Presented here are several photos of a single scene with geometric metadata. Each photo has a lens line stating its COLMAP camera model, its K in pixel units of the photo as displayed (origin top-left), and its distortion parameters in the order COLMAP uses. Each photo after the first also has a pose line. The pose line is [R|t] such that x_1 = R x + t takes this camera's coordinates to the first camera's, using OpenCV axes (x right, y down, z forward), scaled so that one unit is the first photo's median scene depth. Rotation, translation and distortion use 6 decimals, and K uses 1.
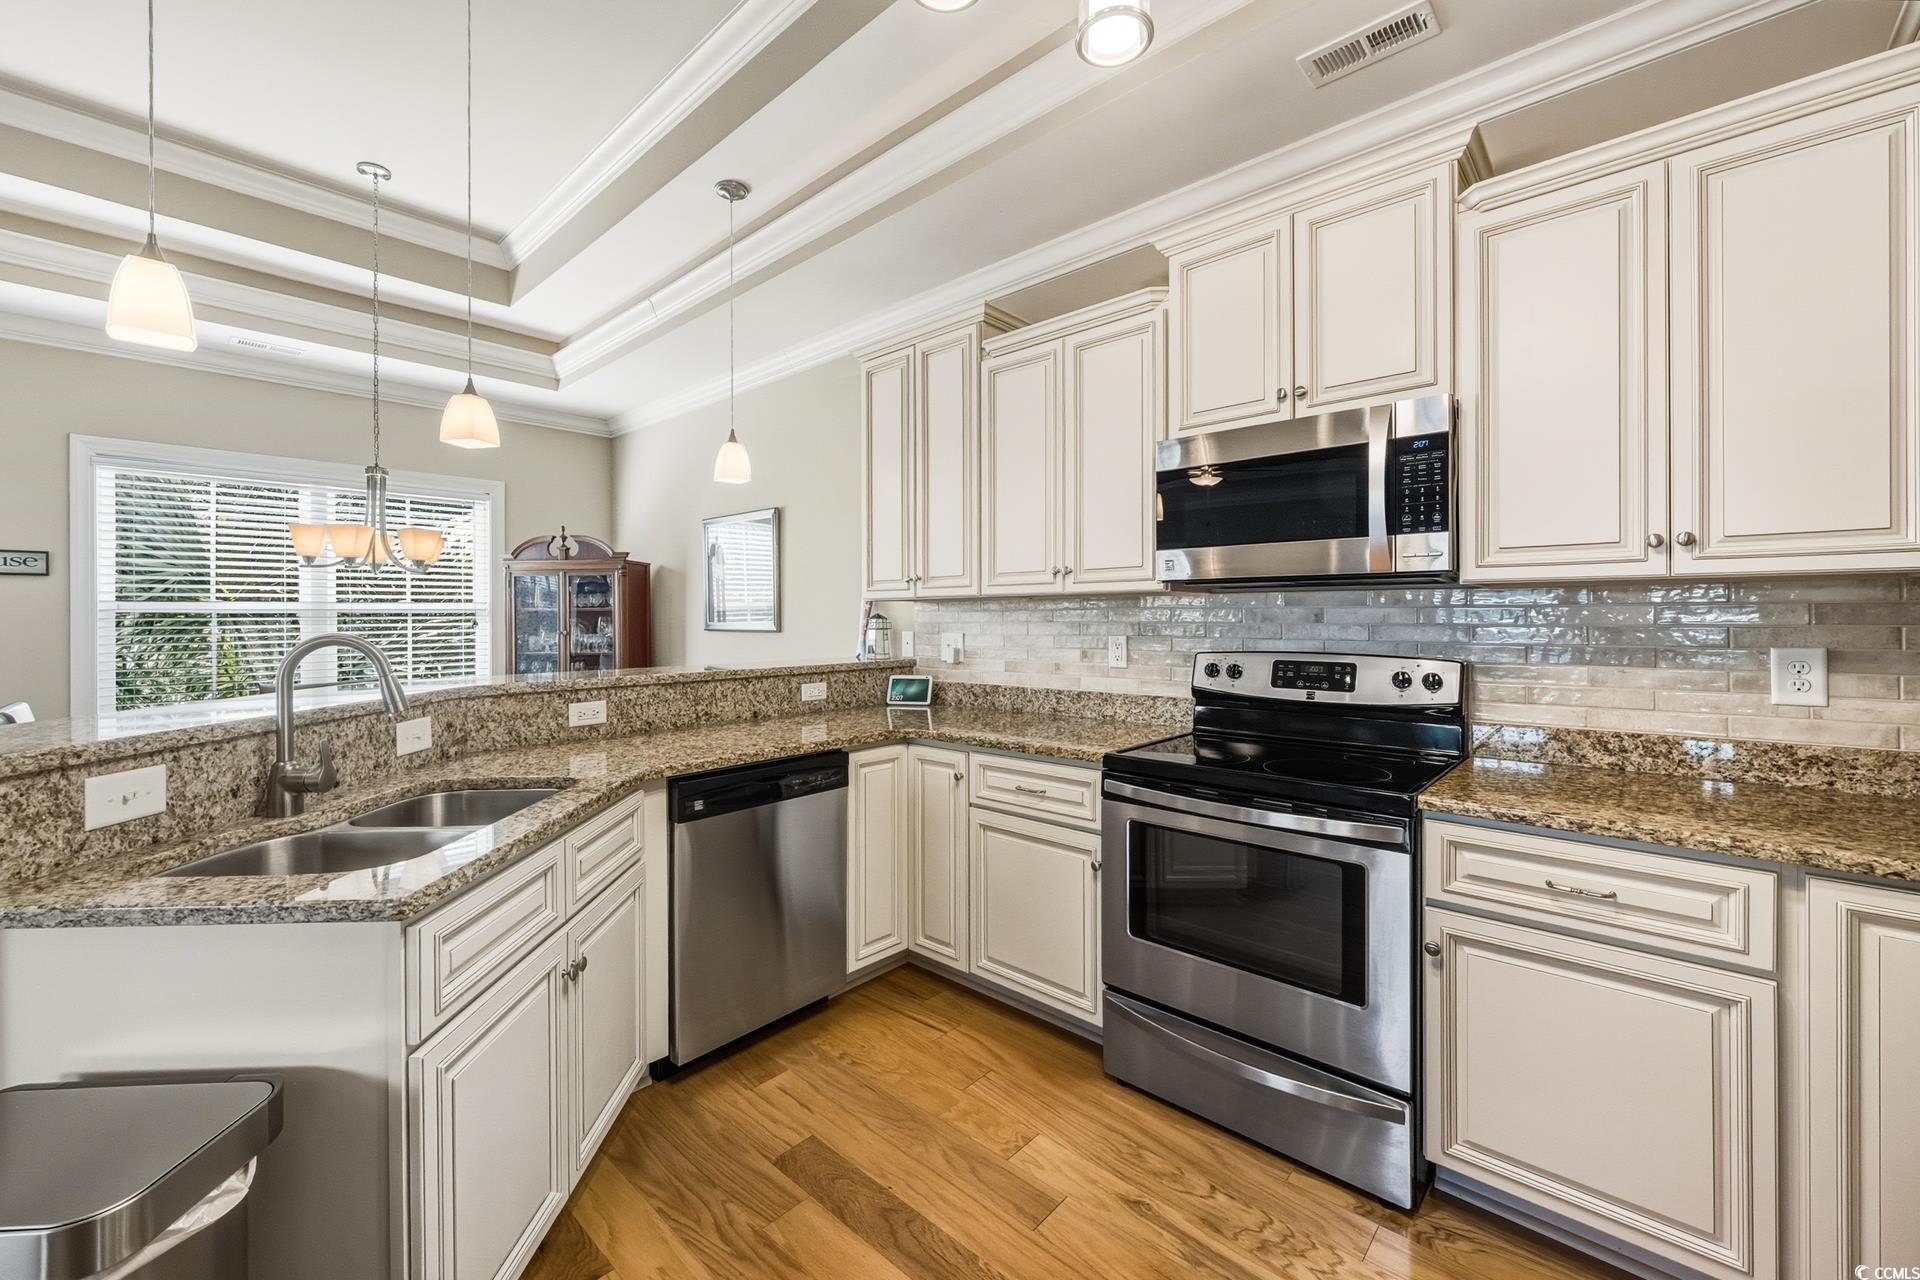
lens RADIAL K [[763.1, 0, 960.8], [0, 763.1, 619.4], [0, 0, 1]] dist [-0.000145, 0.000273]
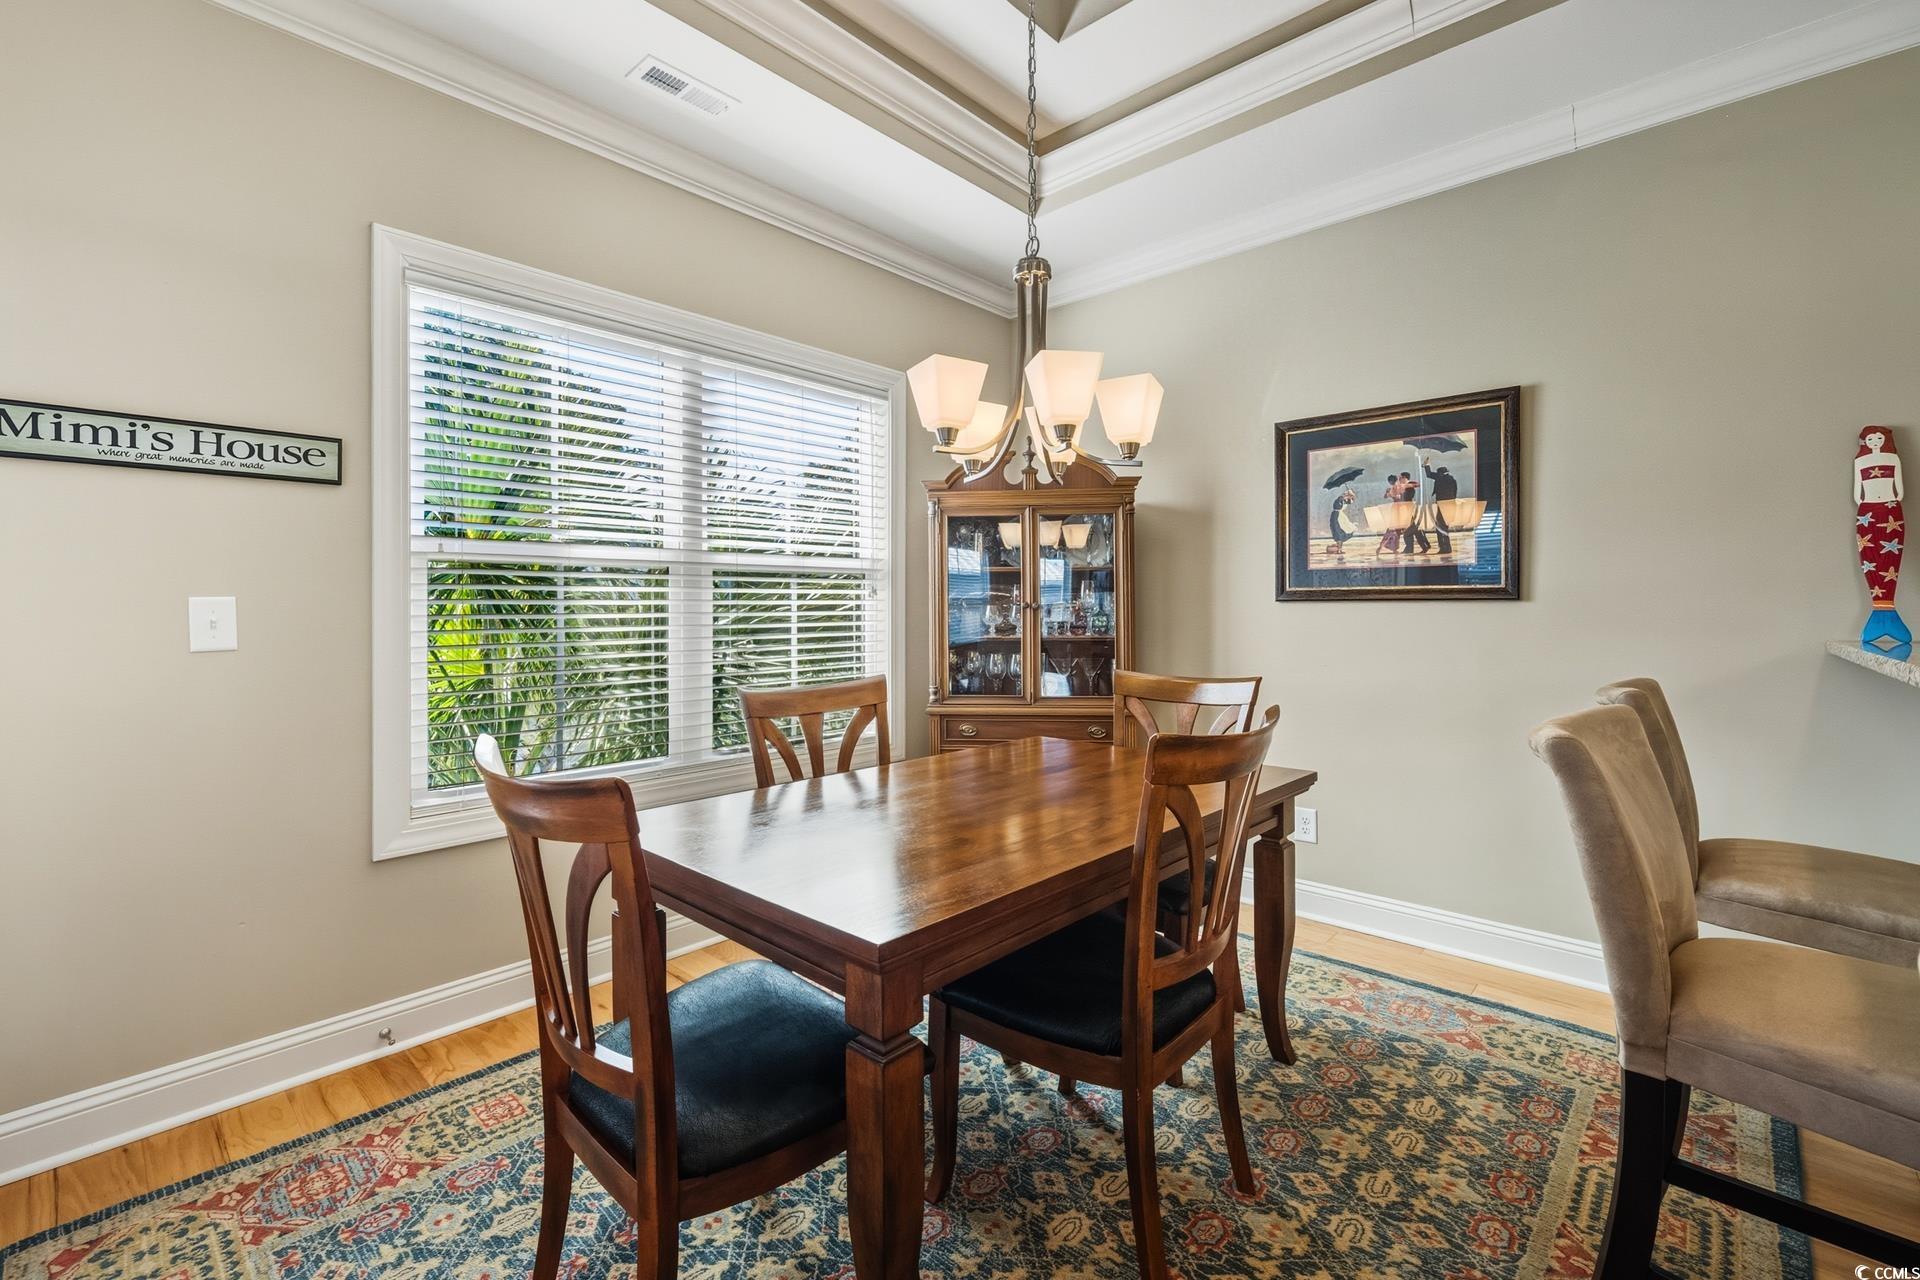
lens RADIAL K [[816.8, 0, 971.6], [0, 816.8, 599.9], [0, 0, 1]] dist [0.000537, 0.000018]
pose [[0.999996, 0.002942, -0.000390, -1.015659], [-0.002945, 0.999946, -0.009950, 0.035671], [0.000361, 0.009952, 0.999950, 0.583400]]
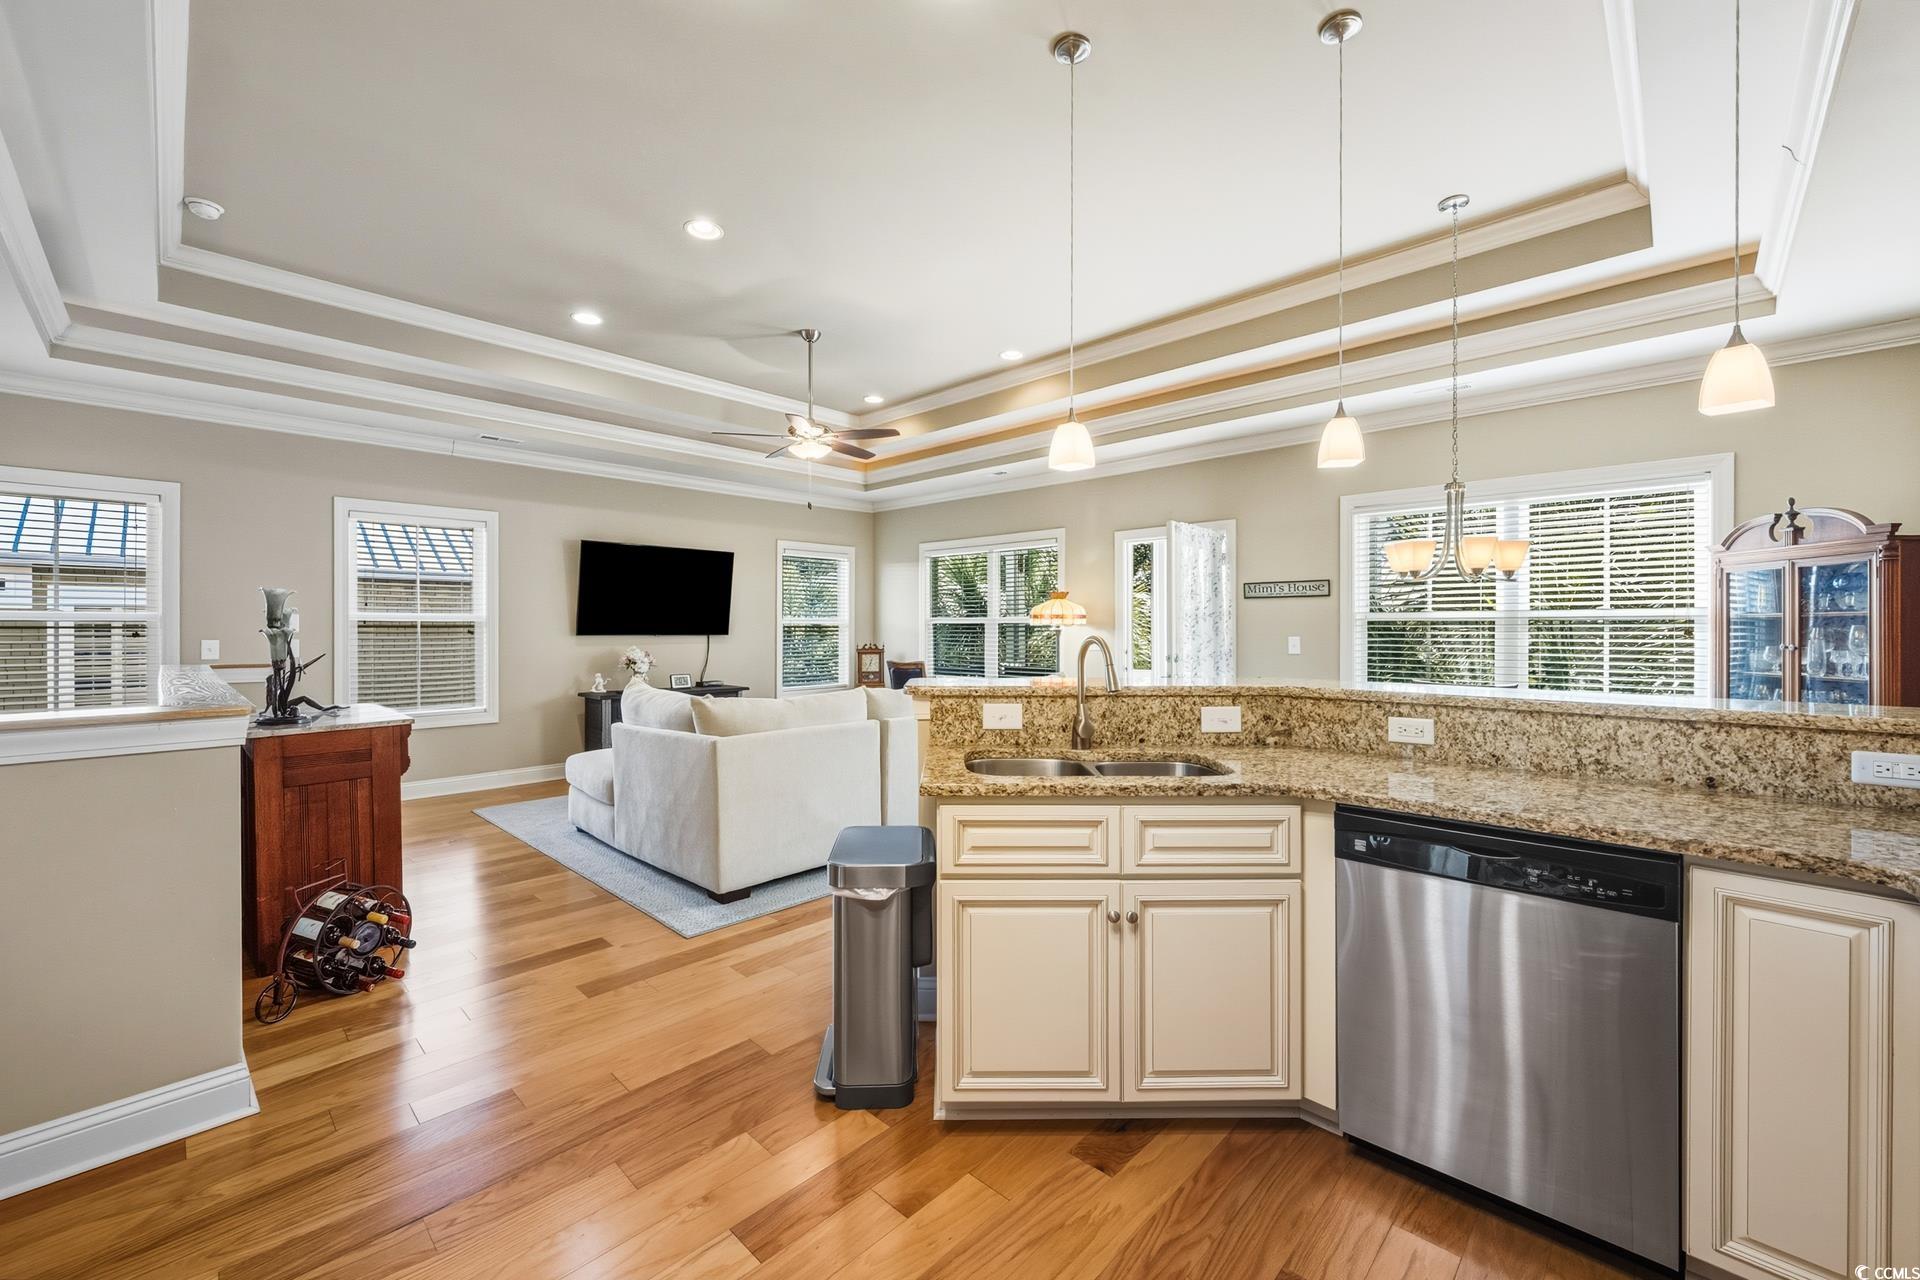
lens RADIAL K [[763.1, 0, 953.7], [0, 763.1, 628.6], [0, 0, 1]] dist [-0.000145, 0.000273]
pose [[-0.031851, 0.006938, -0.999469, 0.399209], [-0.003656, 0.999968, 0.007058, -0.003103], [0.999486, 0.003879, -0.031825, 0.432568]]
